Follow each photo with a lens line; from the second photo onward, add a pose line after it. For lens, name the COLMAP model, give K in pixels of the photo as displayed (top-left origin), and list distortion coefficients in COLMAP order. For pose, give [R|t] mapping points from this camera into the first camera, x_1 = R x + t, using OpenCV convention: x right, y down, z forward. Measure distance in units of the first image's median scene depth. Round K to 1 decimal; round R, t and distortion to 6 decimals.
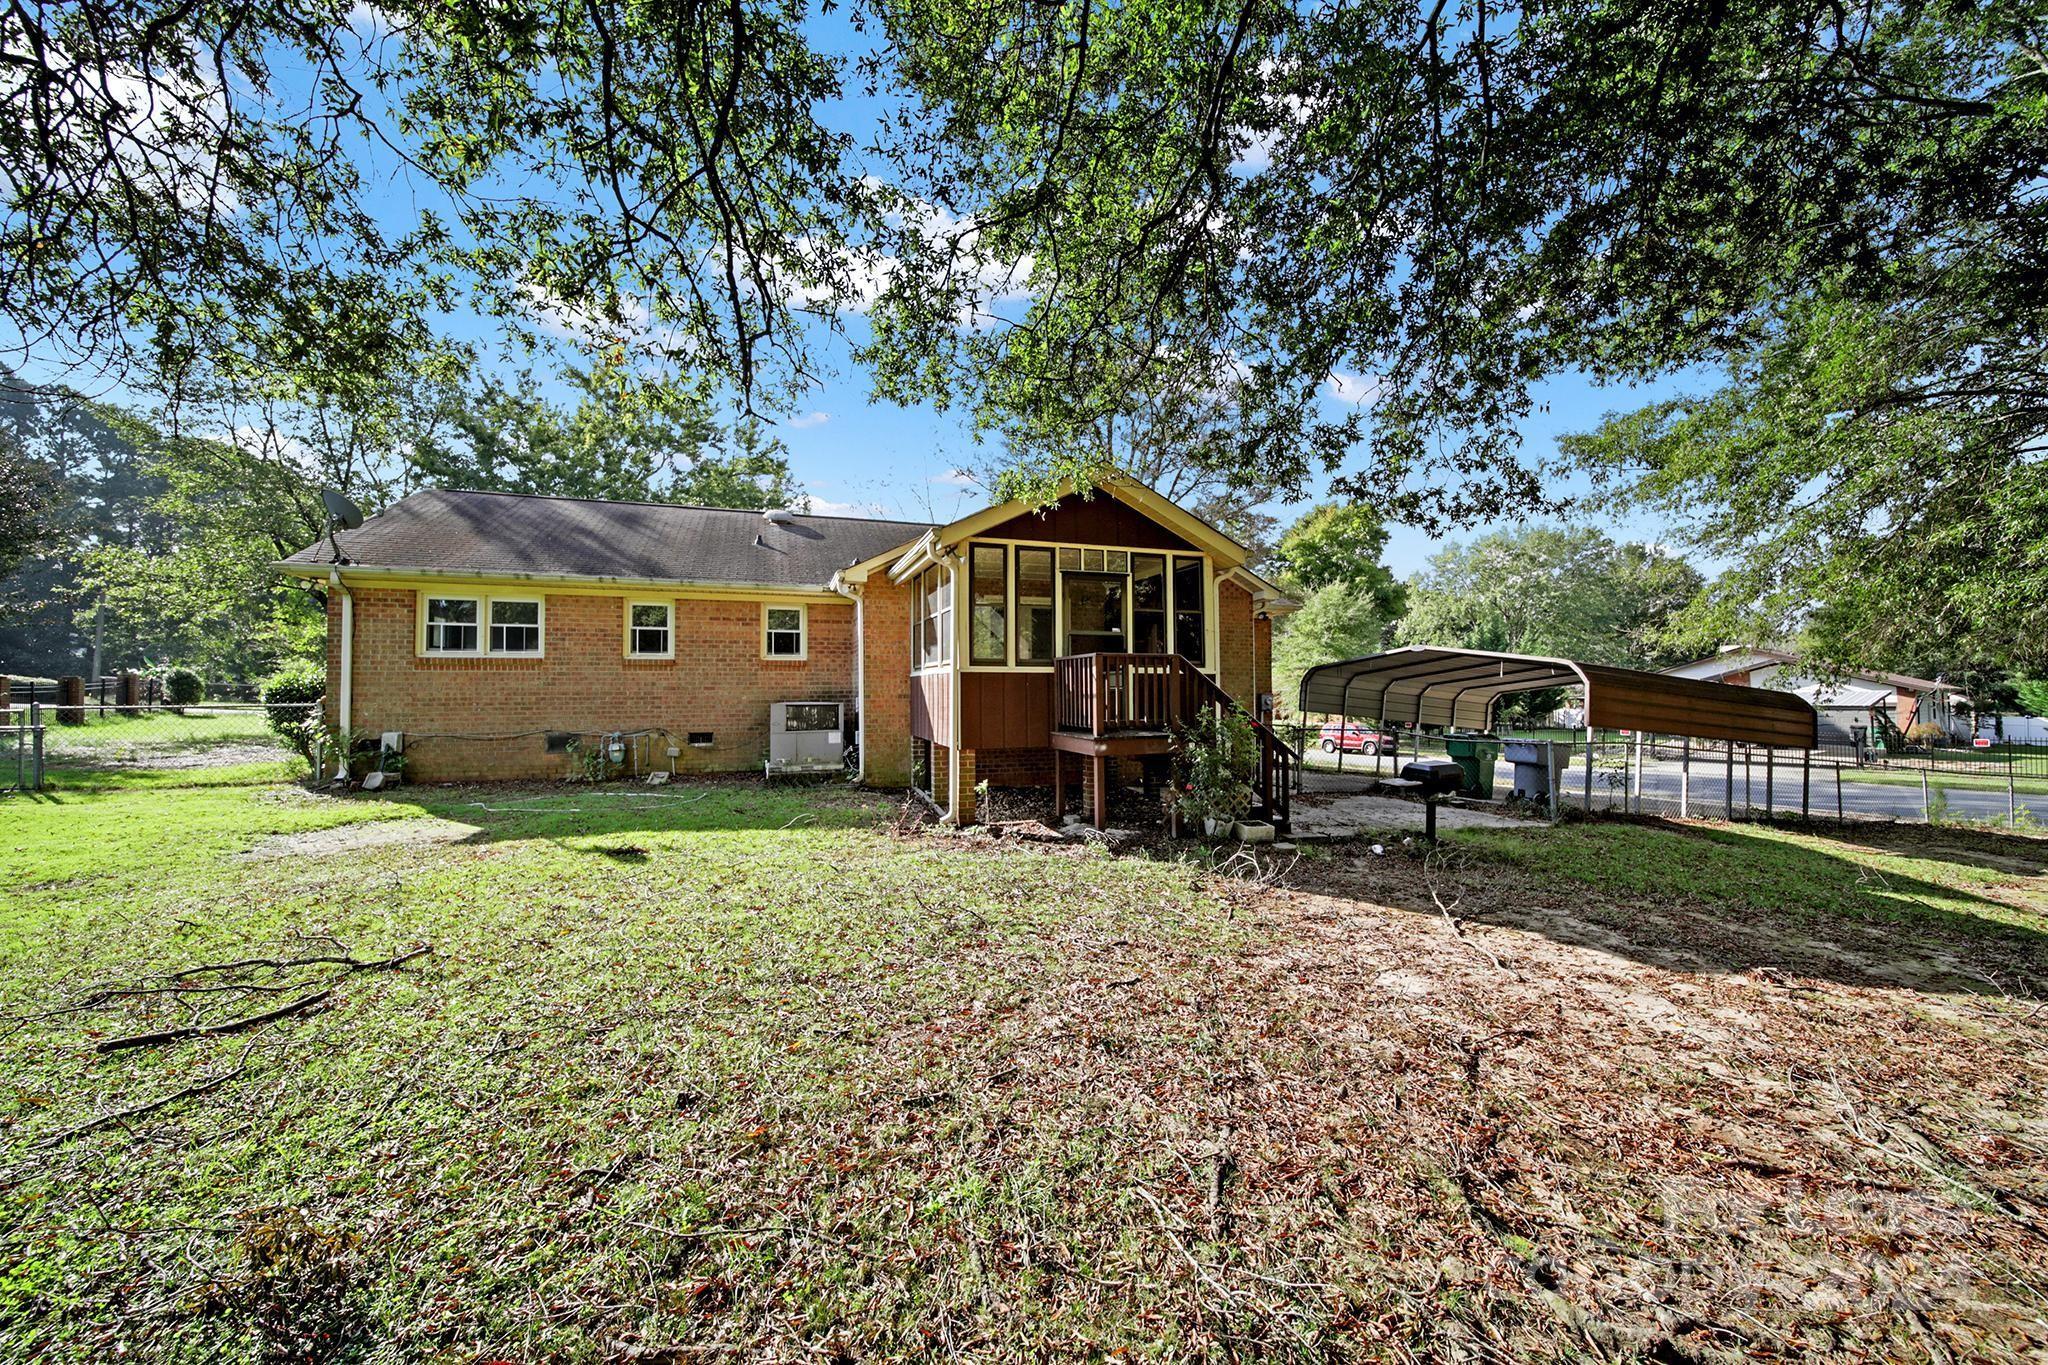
lens RADIAL K [[727.9, 0, 996.6], [0, 727.9, 673.8], [0, 0, 1]] dist [-0.000776, -0.000036]
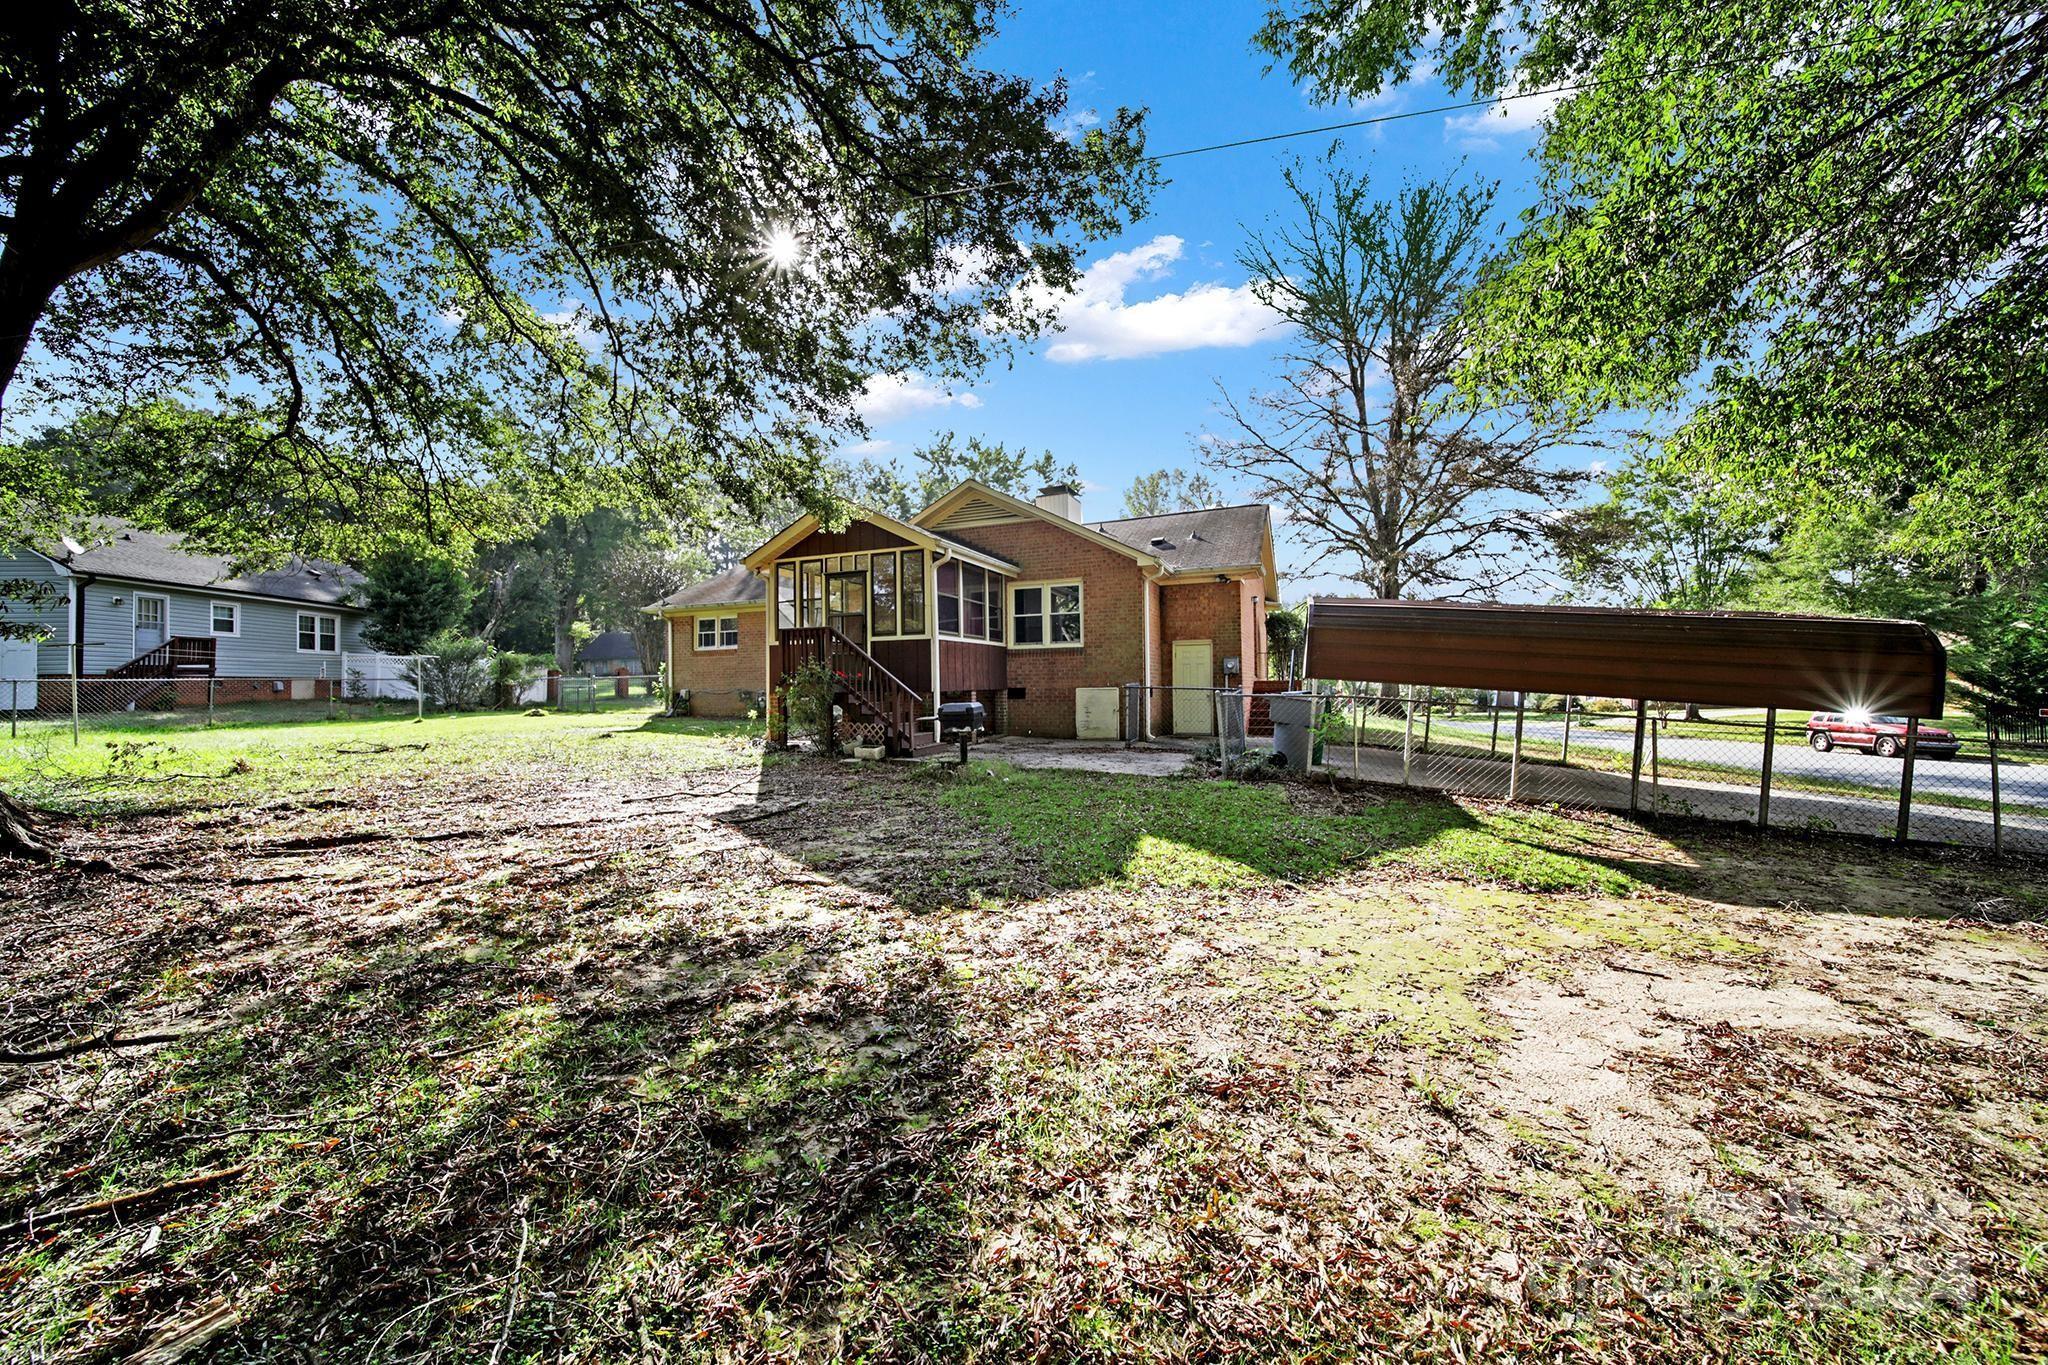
lens RADIAL K [[755.3, 0, 1025.3], [0, 755.3, 670.0], [0, 0, 1]] dist [-0.001787, -0.000169]
pose [[0.733243, -0.024663, -0.679520, 1.183658], [0.028812, 0.999571, -0.005190, 0.061780], [0.679356, -0.015773, 0.733639, 0.116396]]
